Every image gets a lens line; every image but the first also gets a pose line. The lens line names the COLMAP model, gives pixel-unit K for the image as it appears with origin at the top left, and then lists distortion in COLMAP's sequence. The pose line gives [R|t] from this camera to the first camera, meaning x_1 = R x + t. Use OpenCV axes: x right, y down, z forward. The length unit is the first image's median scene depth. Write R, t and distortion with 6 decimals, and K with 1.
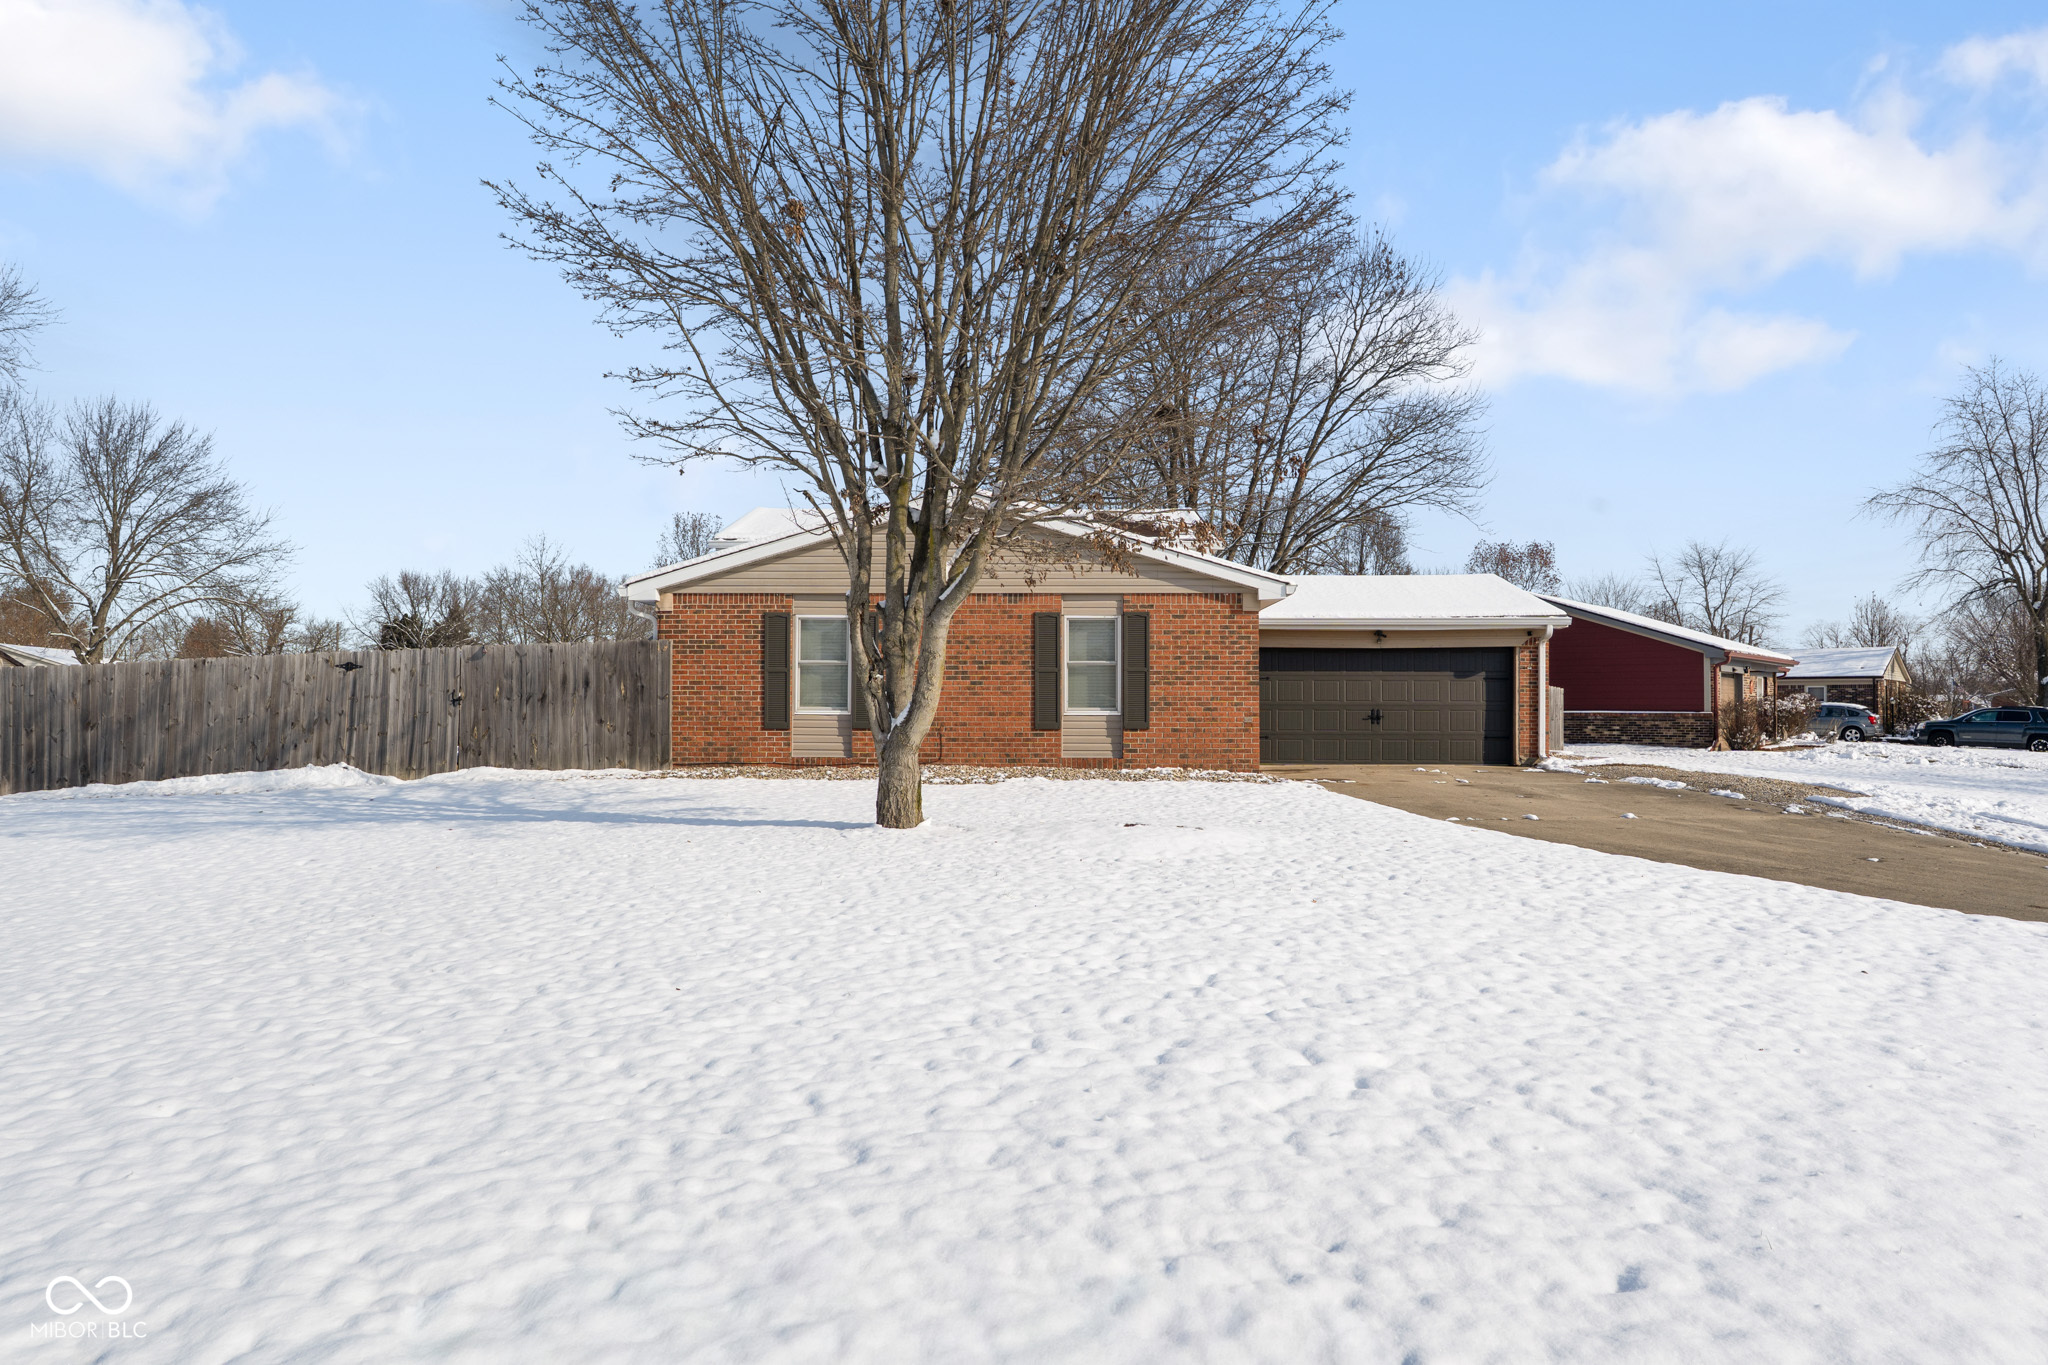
lens RADIAL K [[1293.8, 0, 1024.0], [0, 1293.8, 682.5], [0, 0, 1]] dist [0.001647, -0.000901]
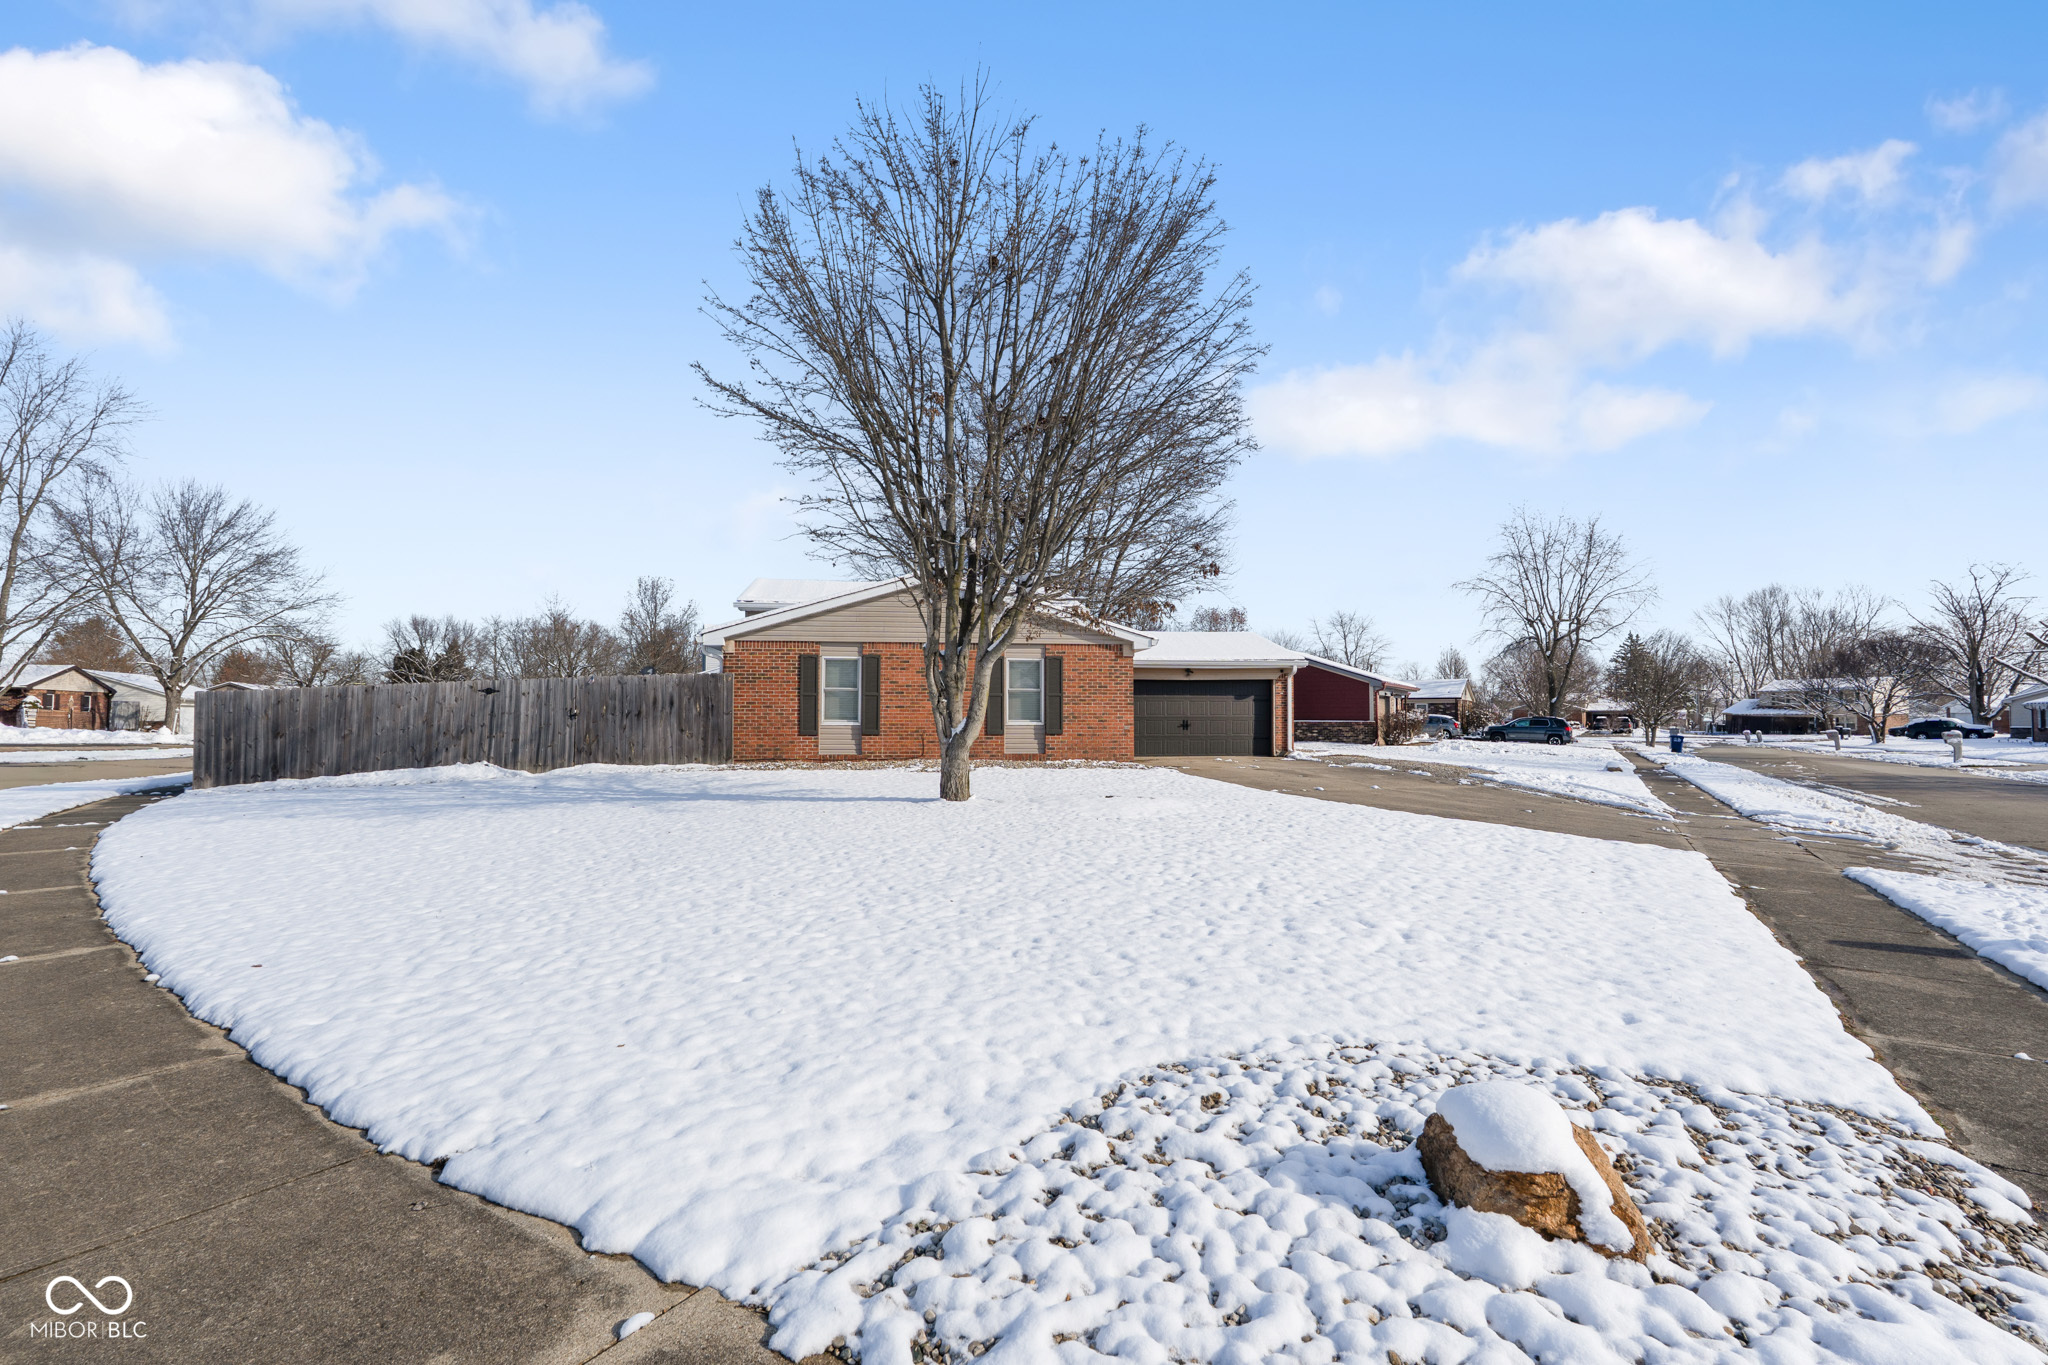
lens RADIAL K [[906.4, 0, 1024.0], [0, 906.4, 682.5], [0, 0, 1]] dist [-0.002912, -0.000066]
pose [[0.988852, 0.003966, 0.148850, -0.102919], [-0.001001, 0.999800, -0.019994, -0.002762], [-0.148899, 0.019623, 0.988658, -0.035777]]
